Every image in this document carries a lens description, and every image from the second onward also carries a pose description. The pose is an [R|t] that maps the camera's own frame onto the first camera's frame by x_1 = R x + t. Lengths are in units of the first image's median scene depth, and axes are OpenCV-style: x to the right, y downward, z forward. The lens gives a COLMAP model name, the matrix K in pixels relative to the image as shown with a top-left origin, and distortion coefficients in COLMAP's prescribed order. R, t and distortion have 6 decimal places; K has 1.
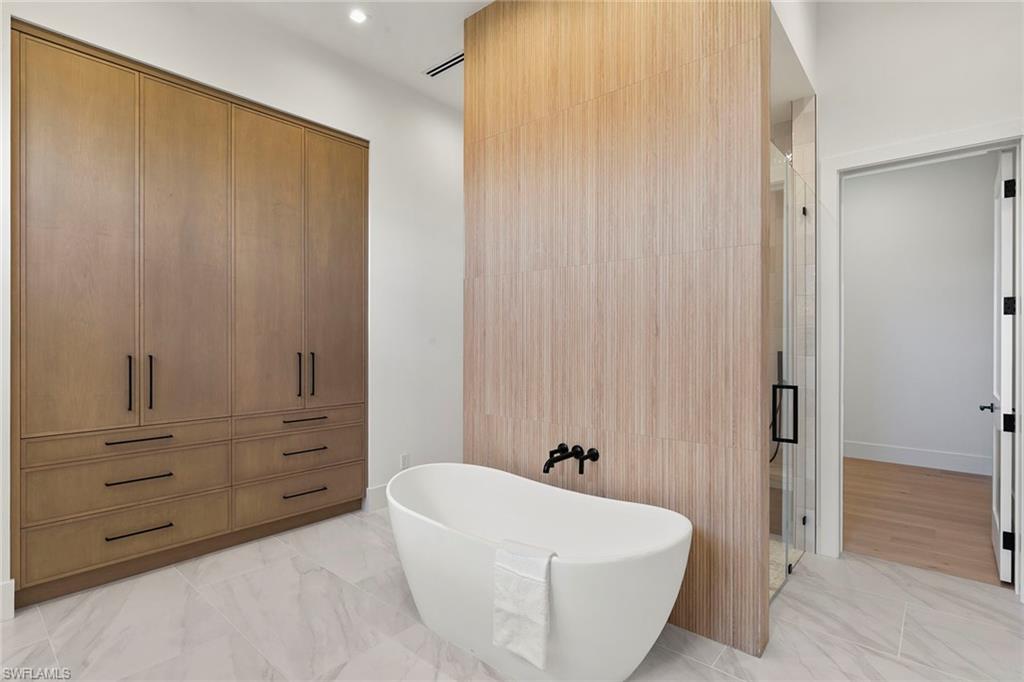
lens RADIAL K [[506.7, 0, 511.0], [0, 506.7, 344.3], [0, 0, 1]] dist [0.004561, 0.000113]
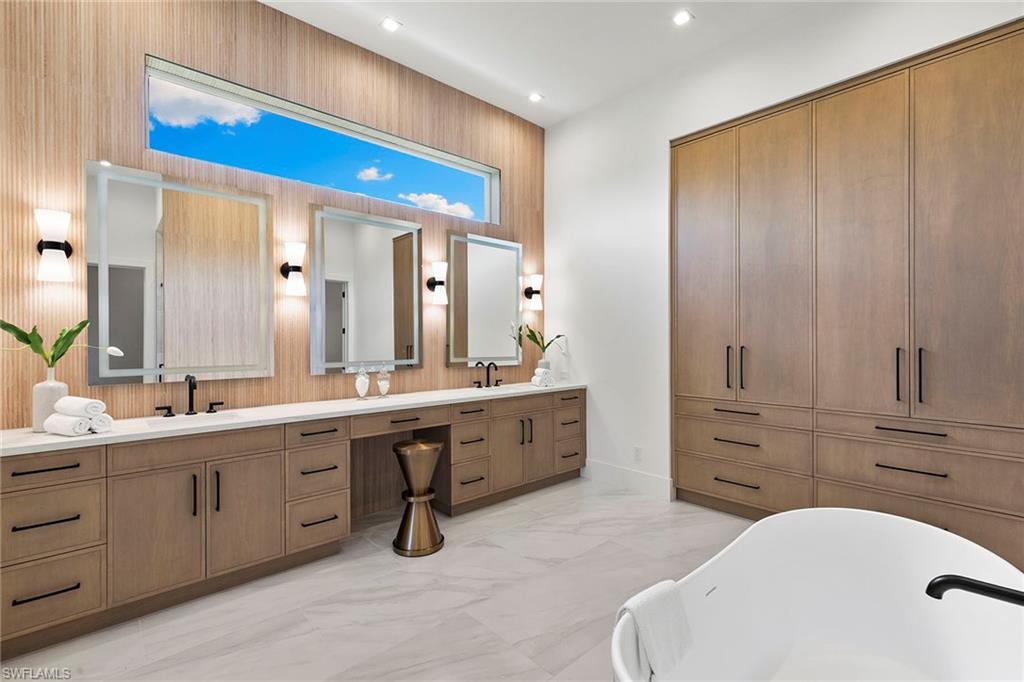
lens RADIAL K [[460.2, 0, 510.9], [0, 460.2, 336.5], [0, 0, 1]] dist [0.012203, -0.000298]
pose [[-0.120982, 0.001389, -0.992654, 0.445671], [0.003182, 0.999994, 0.001011, -0.005091], [0.992650, -0.003036, -0.120986, 0.510243]]
